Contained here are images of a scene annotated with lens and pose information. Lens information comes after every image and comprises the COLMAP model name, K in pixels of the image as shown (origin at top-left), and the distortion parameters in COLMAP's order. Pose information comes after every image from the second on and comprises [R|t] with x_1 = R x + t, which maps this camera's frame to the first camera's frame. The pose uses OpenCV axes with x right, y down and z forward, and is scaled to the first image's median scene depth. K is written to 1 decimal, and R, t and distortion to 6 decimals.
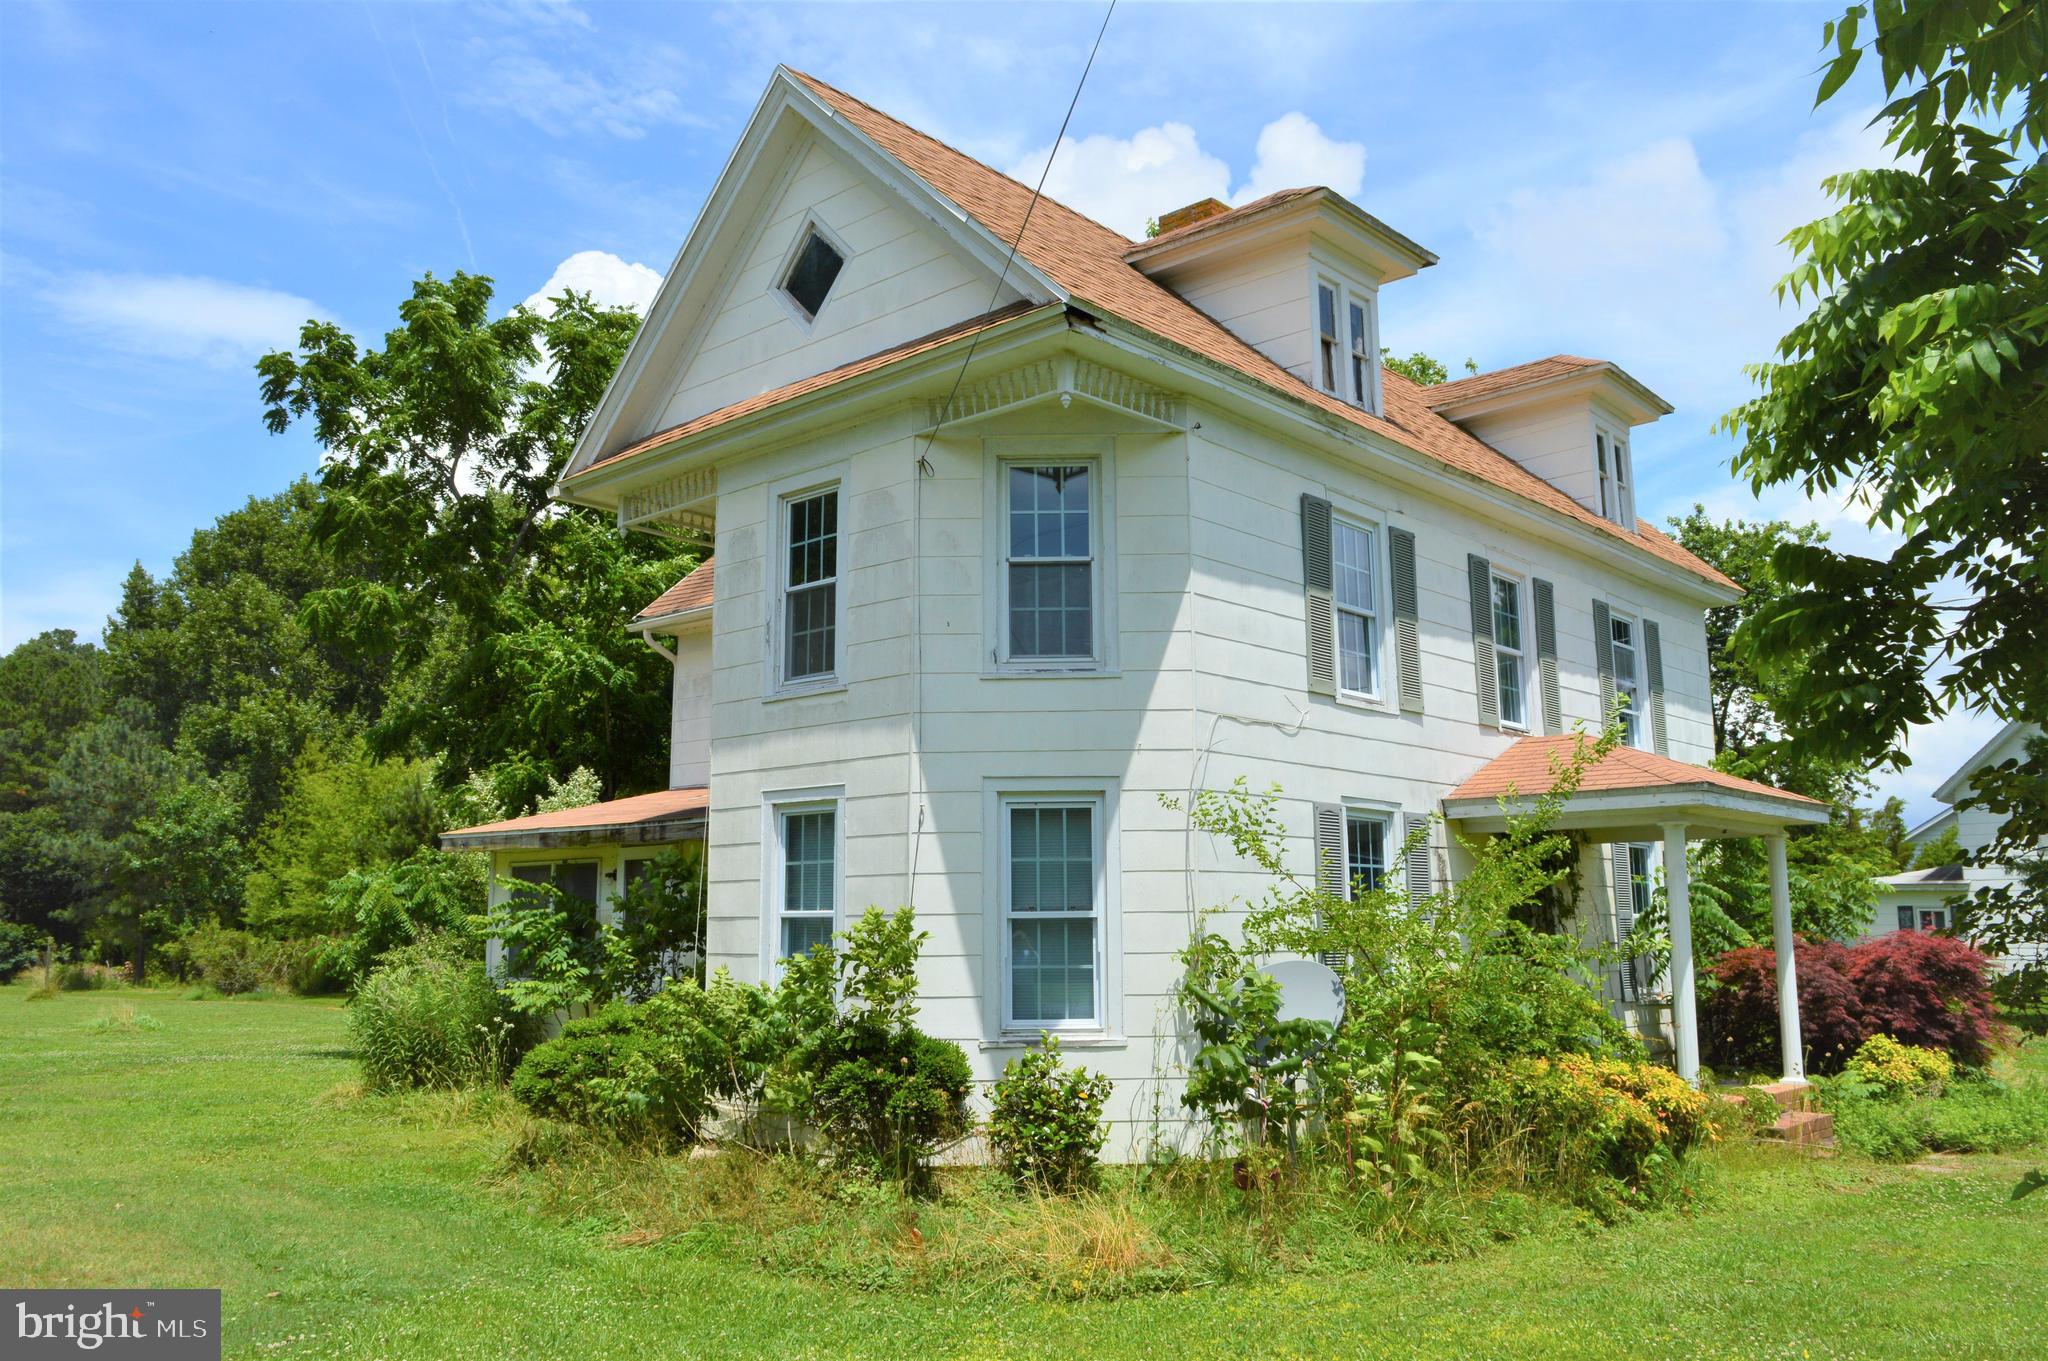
lens RADIAL K [[1576.7, 0, 1022.8], [0, 1576.7, 683.6], [0, 0, 1]] dist [0.003175, 0.004245]
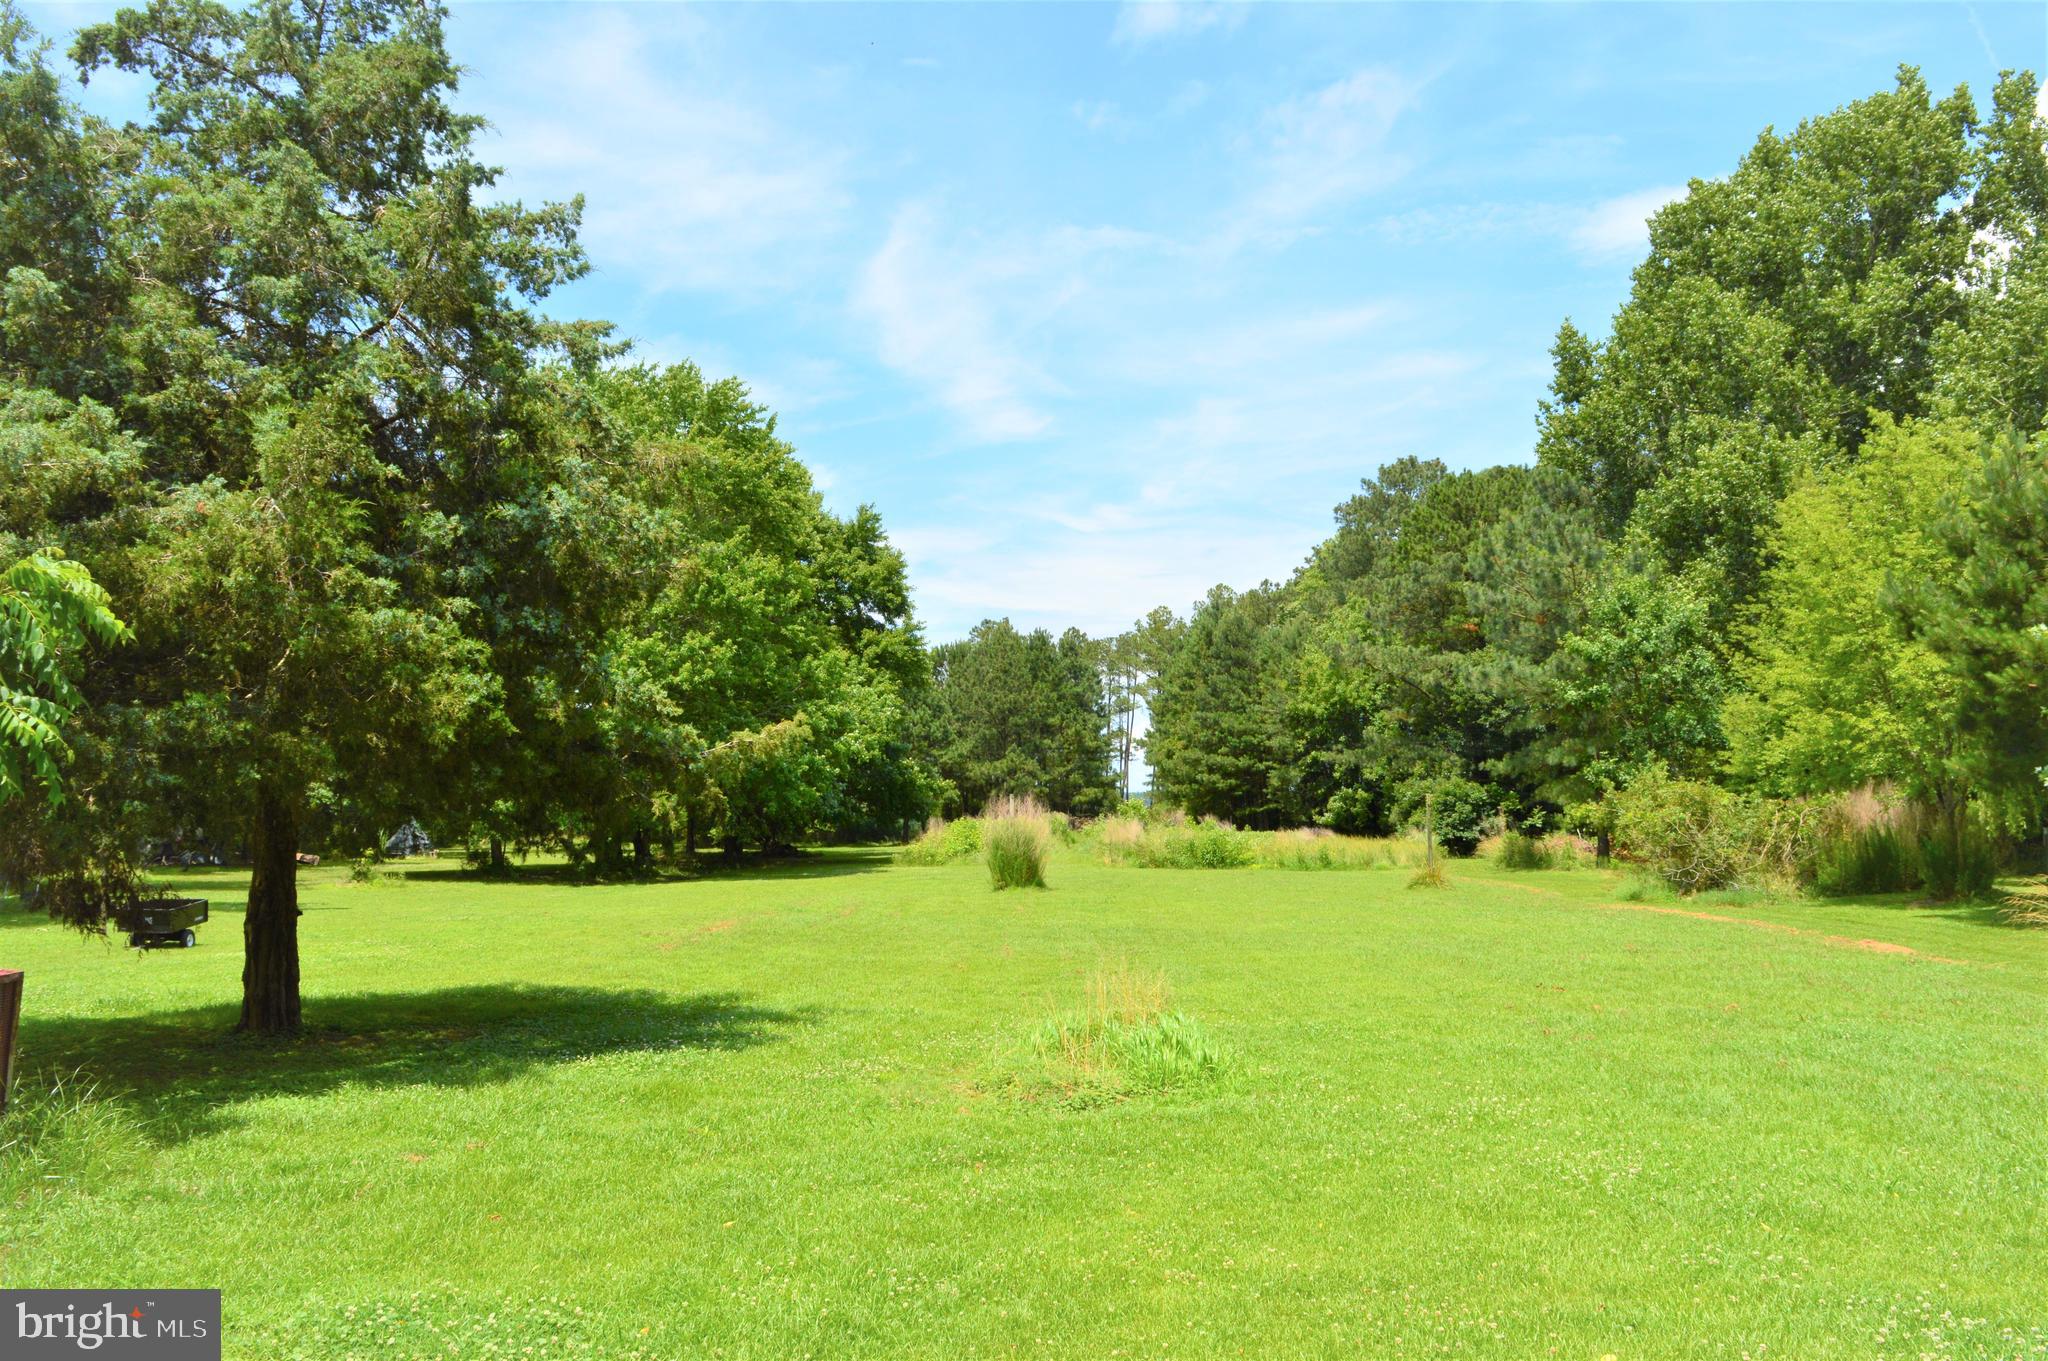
lens RADIAL K [[1576.7, 0, 1021.8], [0, 1576.7, 695.7], [0, 0, 1]] dist [0.003175, 0.004245]
pose [[0.612251, -0.052194, -0.788939, -0.156291], [0.121107, 0.992235, 0.028341, 0.064770], [0.781334, -0.112898, 0.613817, 0.373940]]
